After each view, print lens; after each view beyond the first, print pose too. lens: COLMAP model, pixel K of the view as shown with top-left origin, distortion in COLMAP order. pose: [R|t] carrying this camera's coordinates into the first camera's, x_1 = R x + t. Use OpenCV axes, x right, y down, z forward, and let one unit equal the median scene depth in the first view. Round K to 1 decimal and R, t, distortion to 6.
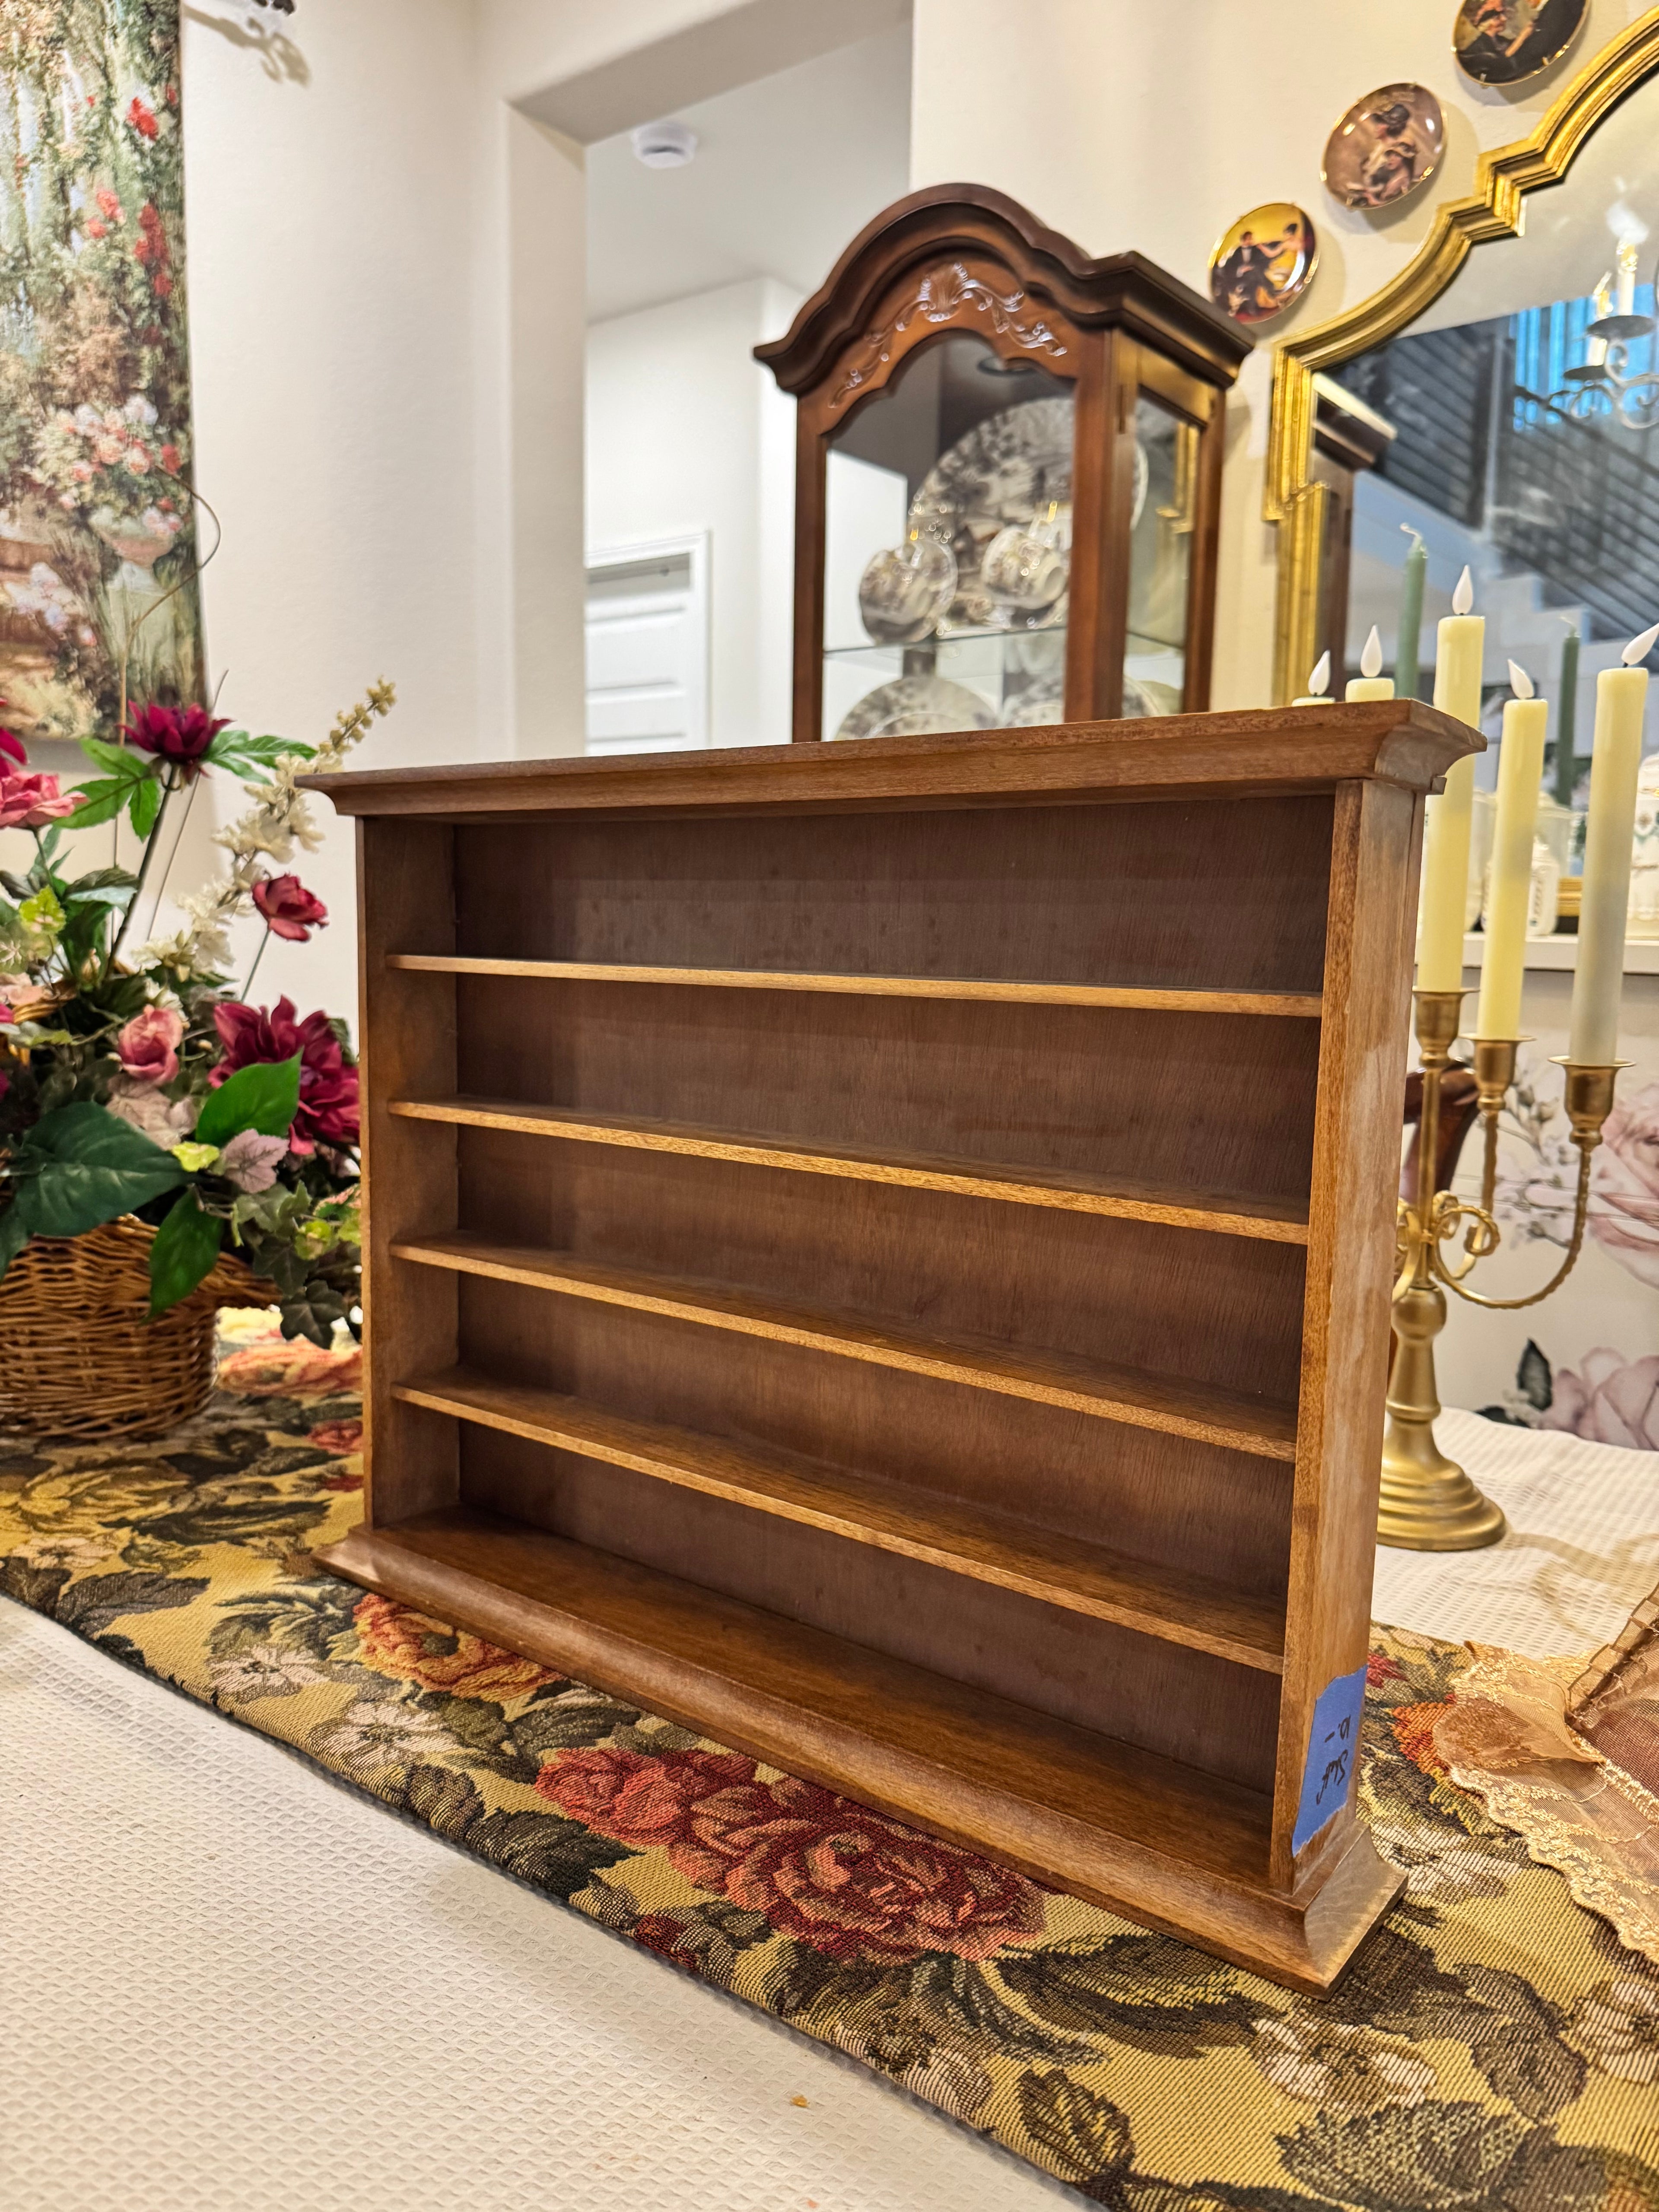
lens RADIAL K [[1576.8, 0, 857.4], [0, 1576.8, 1093.5], [0, 0, 1]] dist [-0.005799, -0.004950]
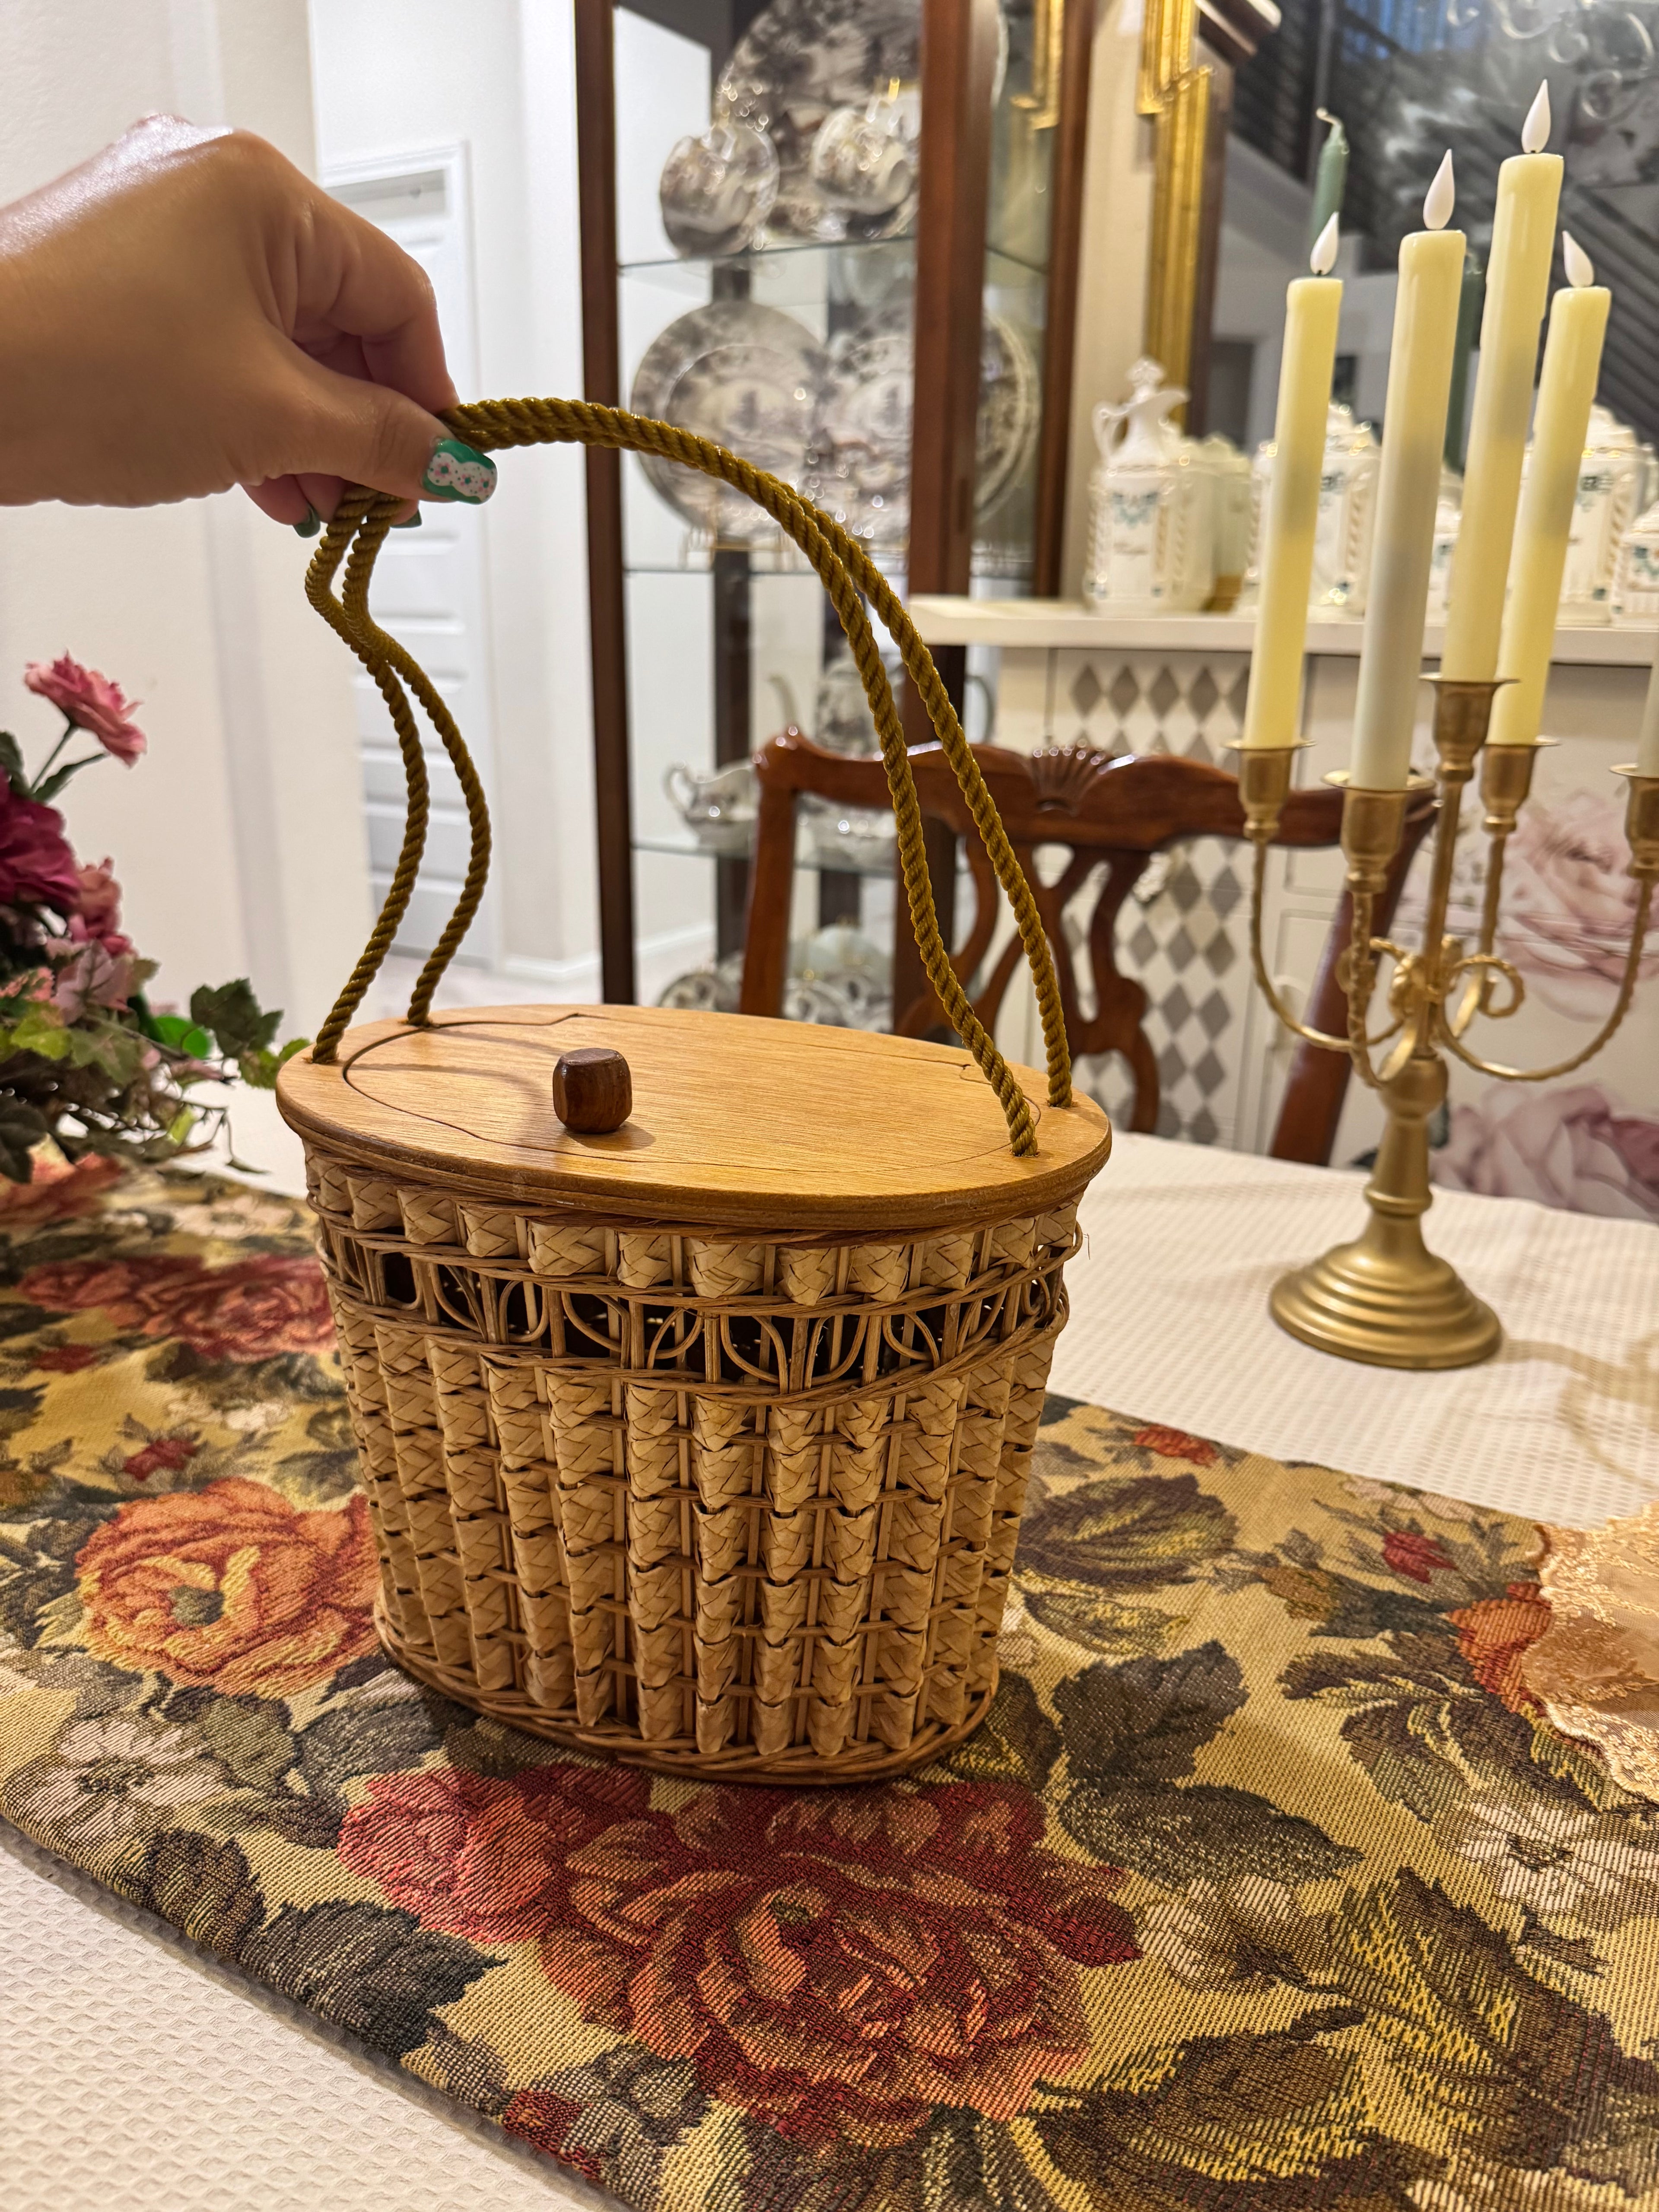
lens RADIAL K [[1610.4, 0, 831.2], [0, 1610.4, 1097.5], [0, 0, 1]] dist [0.014006, -0.047183]
pose [[0.994023, -0.034991, 0.103407, -0.042455], [0.015881, 0.983513, 0.180140, -0.014253], [-0.108005, -0.177421, 0.978191, 0.288648]]
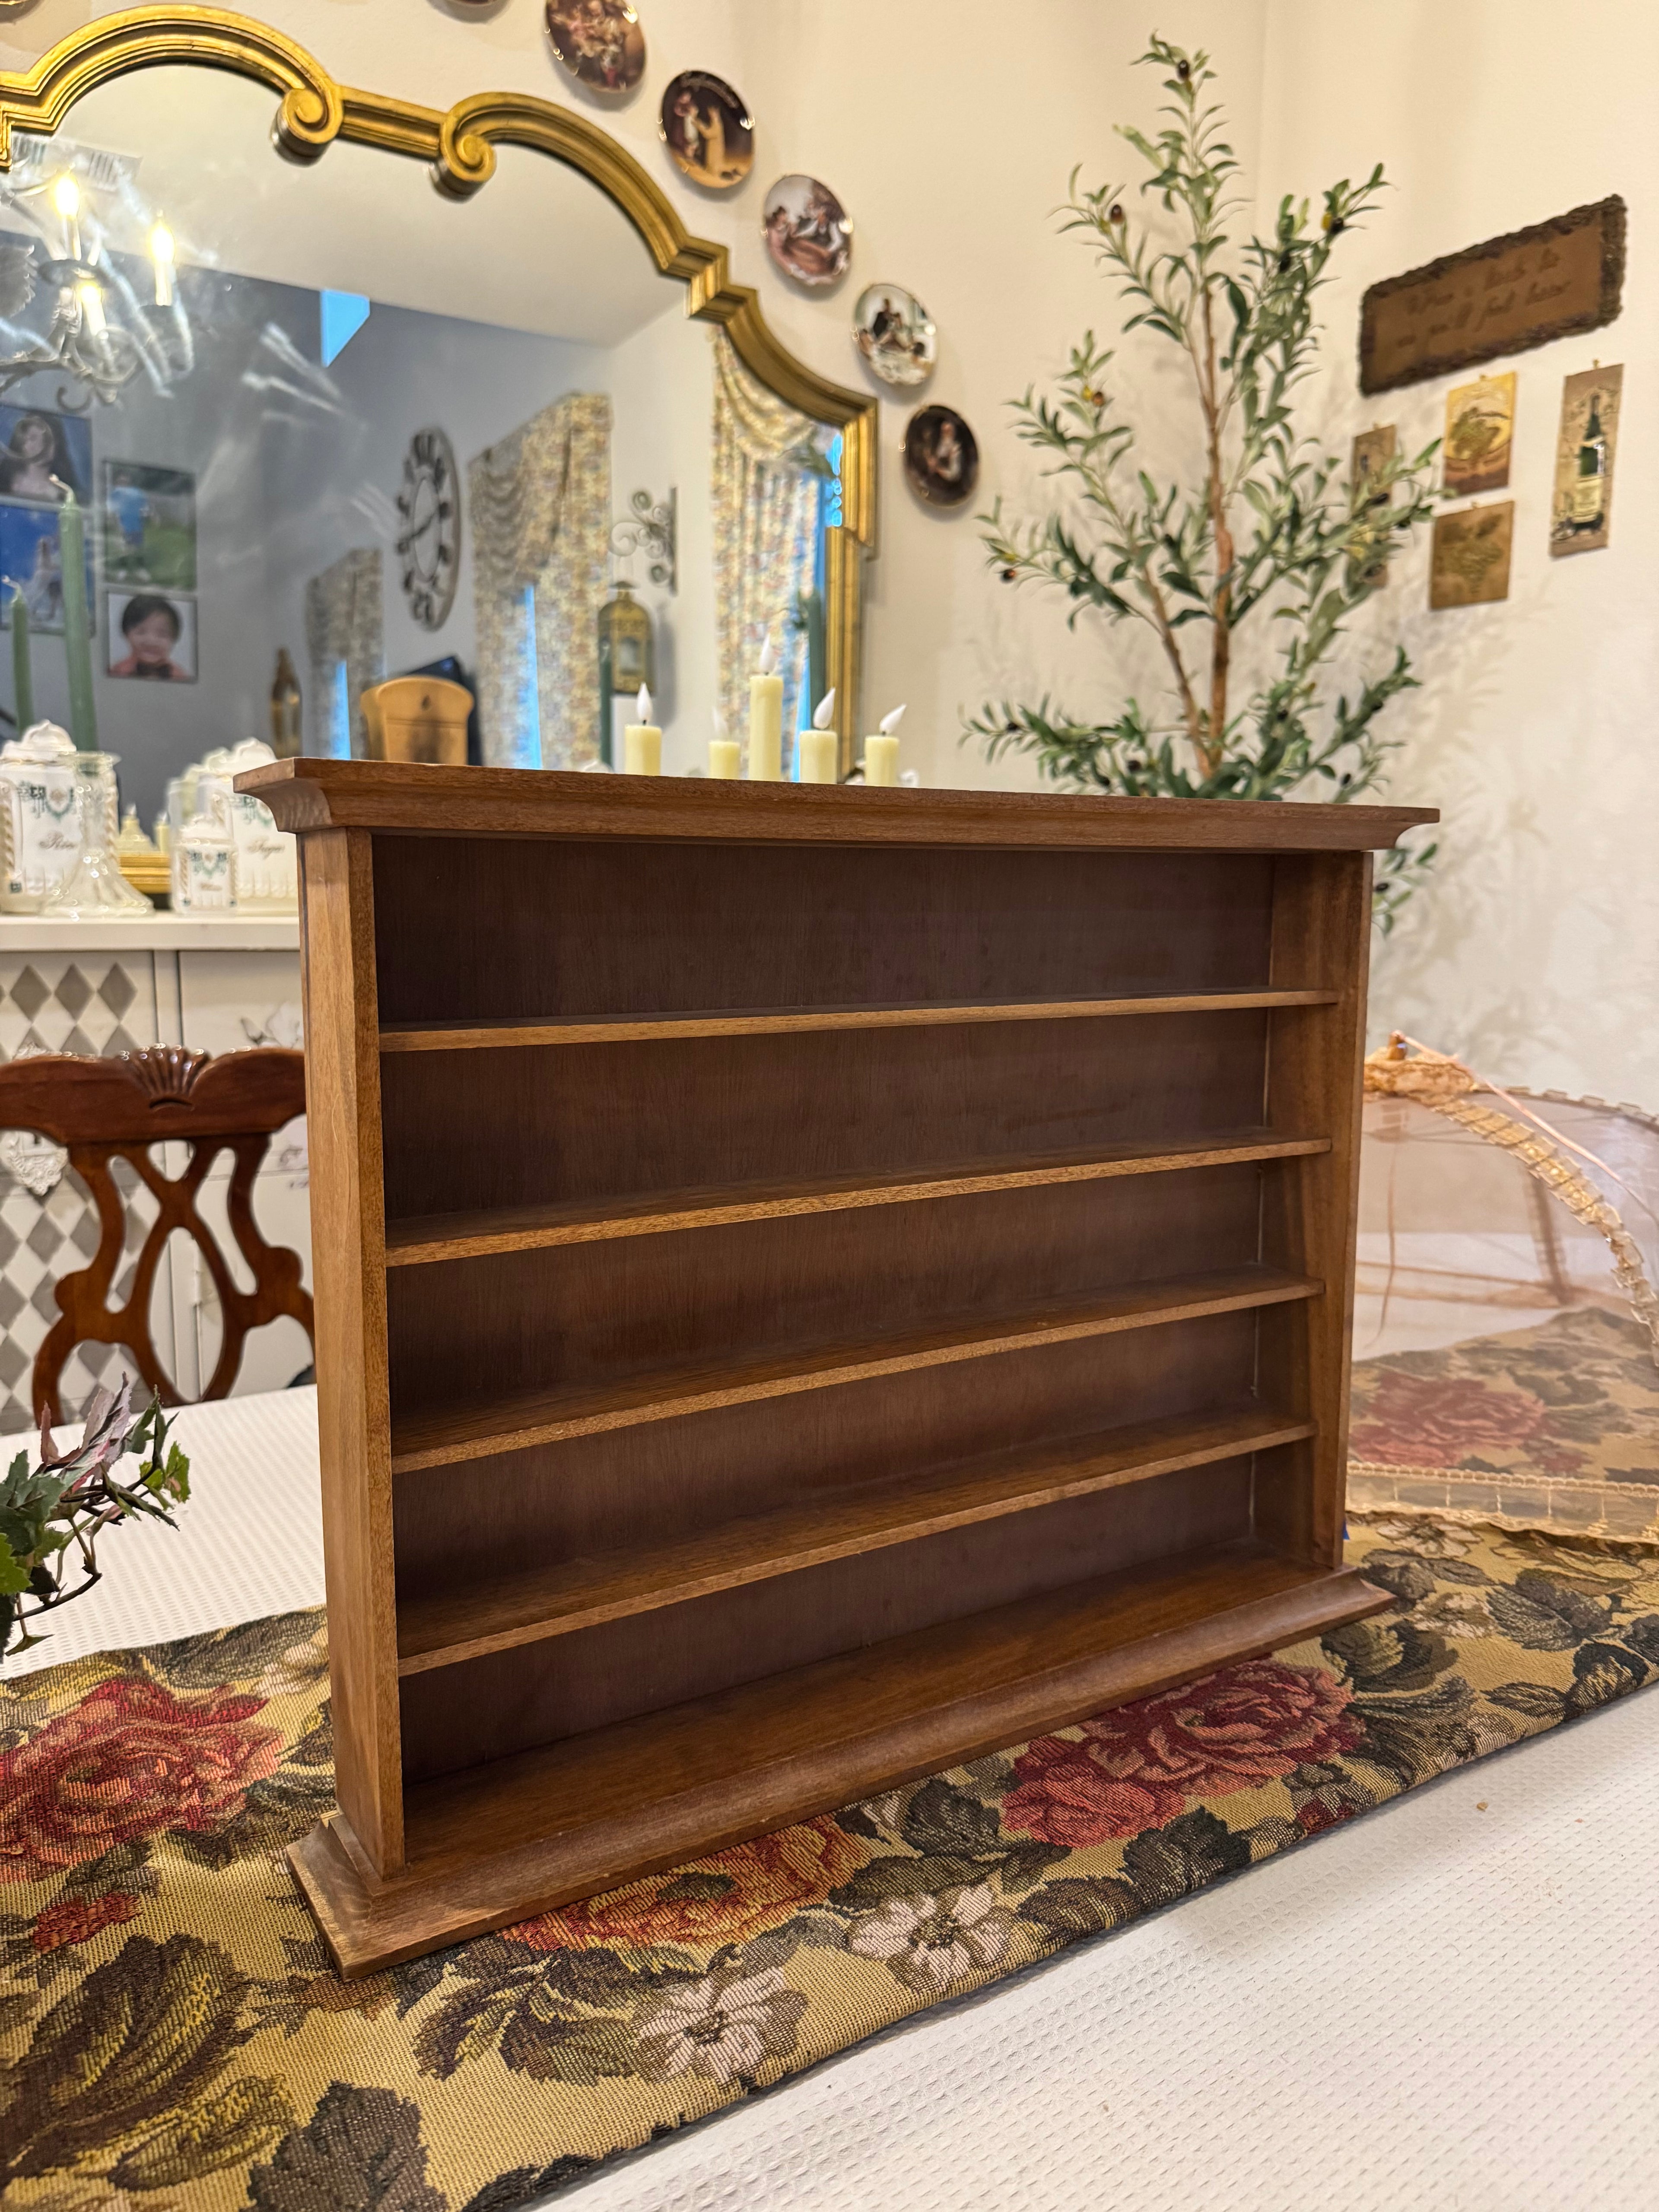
lens RADIAL K [[1540.0, 0, 829.5], [0, 1540.0, 1106.0], [0, 0, 1]] dist [-0.004404, -0.003940]
pose [[0.371271, -0.143408, 0.917383, -0.934785], [0.110338, 0.987815, 0.109763, -0.121597], [-0.921946, 0.060470, 0.382570, 0.647095]]
